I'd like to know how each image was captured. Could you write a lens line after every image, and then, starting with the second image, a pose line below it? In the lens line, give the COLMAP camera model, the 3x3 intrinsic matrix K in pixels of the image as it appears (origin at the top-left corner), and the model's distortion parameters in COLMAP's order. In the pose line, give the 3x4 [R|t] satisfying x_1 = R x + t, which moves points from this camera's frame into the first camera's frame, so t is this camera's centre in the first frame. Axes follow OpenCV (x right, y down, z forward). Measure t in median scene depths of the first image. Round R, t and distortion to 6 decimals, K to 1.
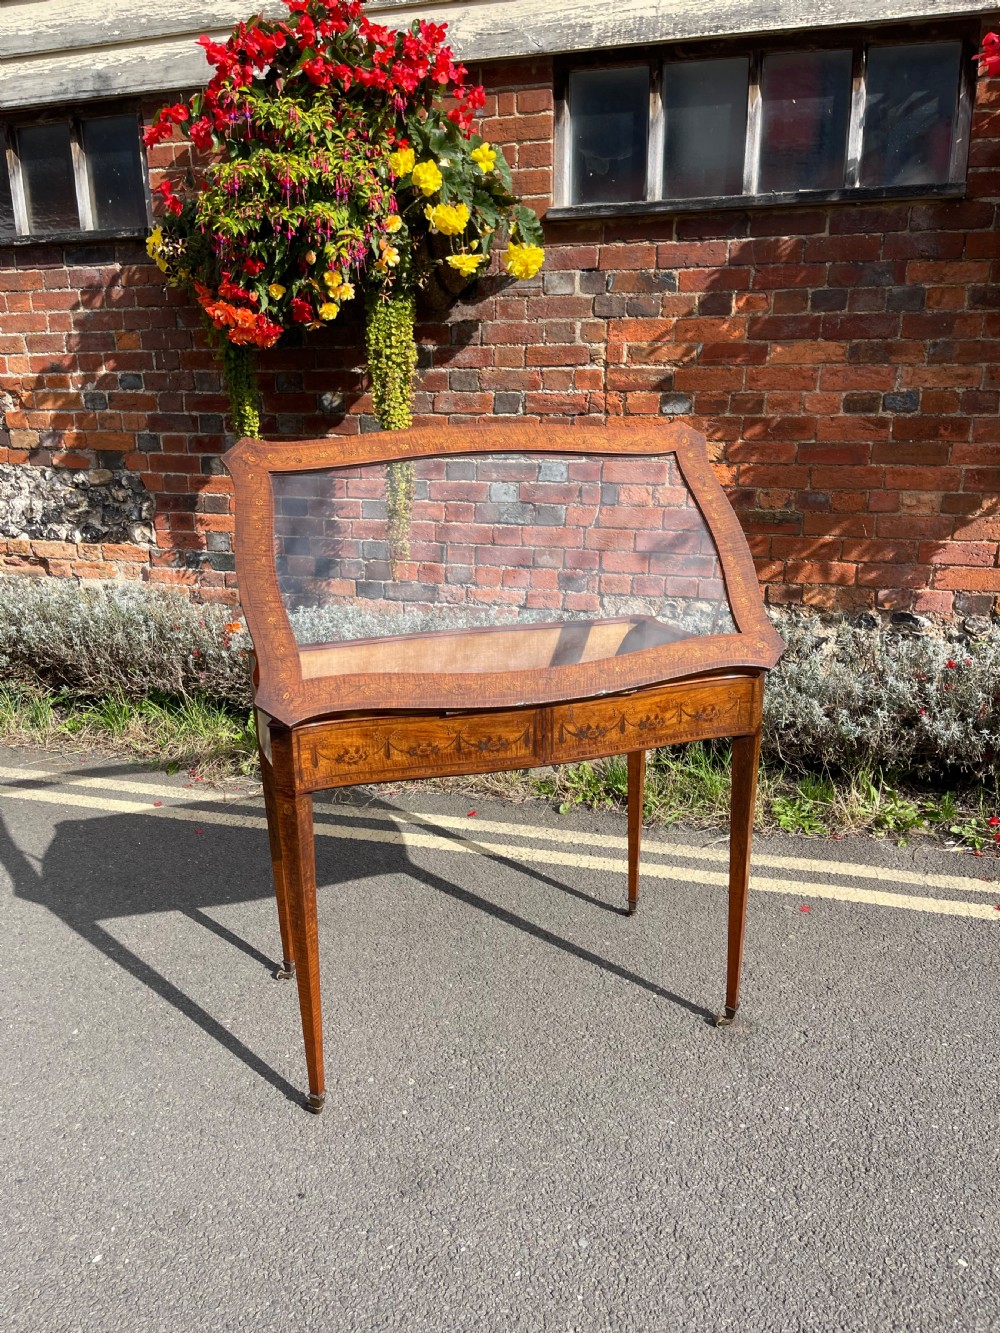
lens RADIAL K [[991.4, 0, 498.4], [0, 991.4, 682.1], [0, 0, 1]] dist [0.050308, -0.069970]
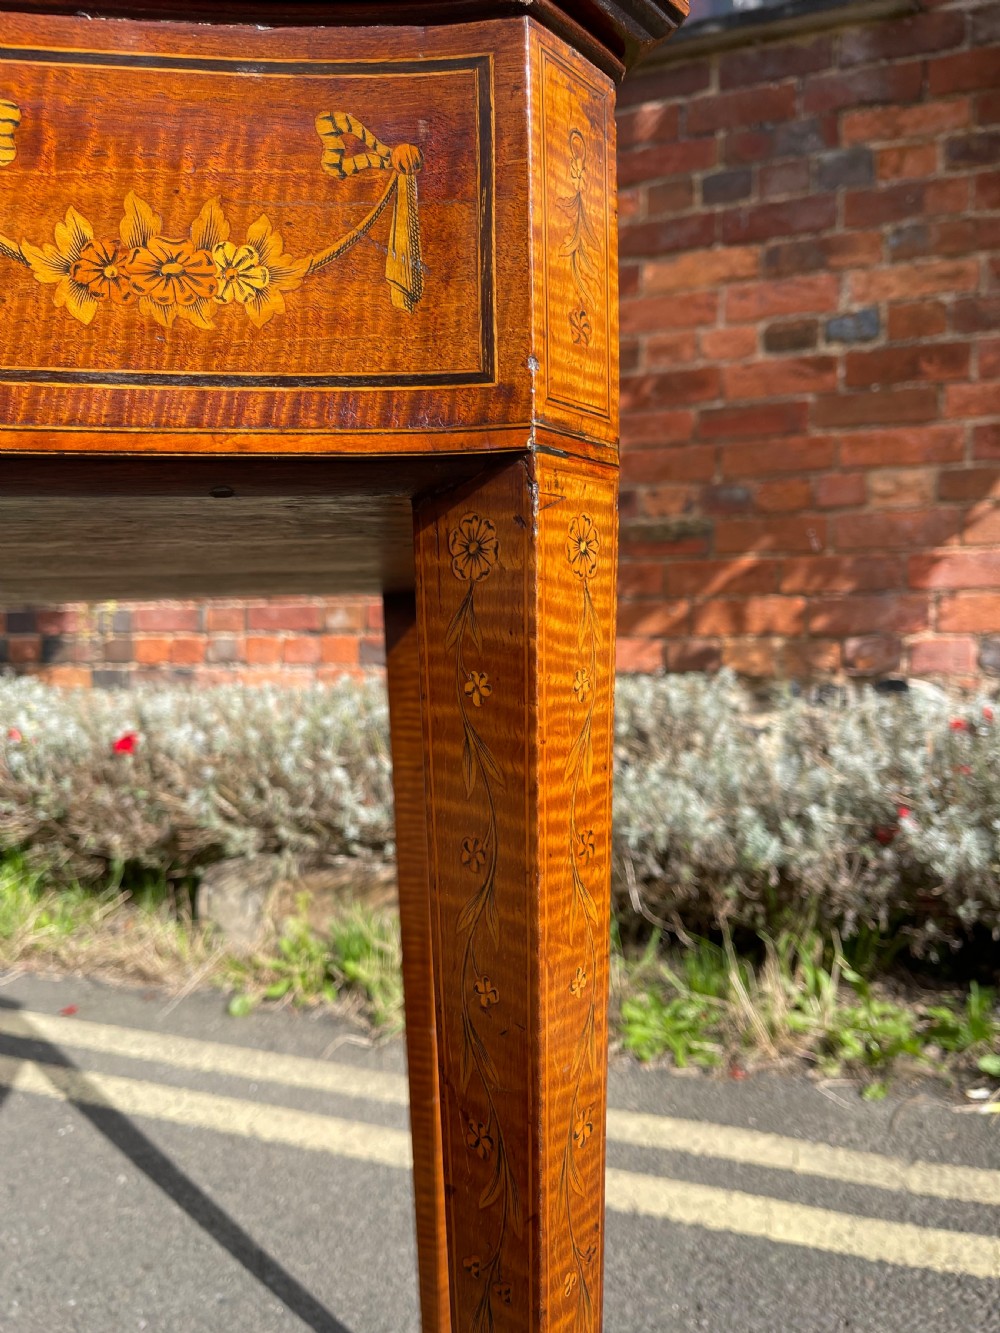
lens RADIAL K [[1017.0, 0, 498.6], [0, 1017.0, 688.1], [0, 0, 1]] dist [0.024604, -0.045508]
pose [[0.995815, 0.001842, -0.091370, 0.246560], [-0.023505, 0.971323, -0.236598, 0.086472], [0.088314, 0.237756, 0.967302, 0.433963]]
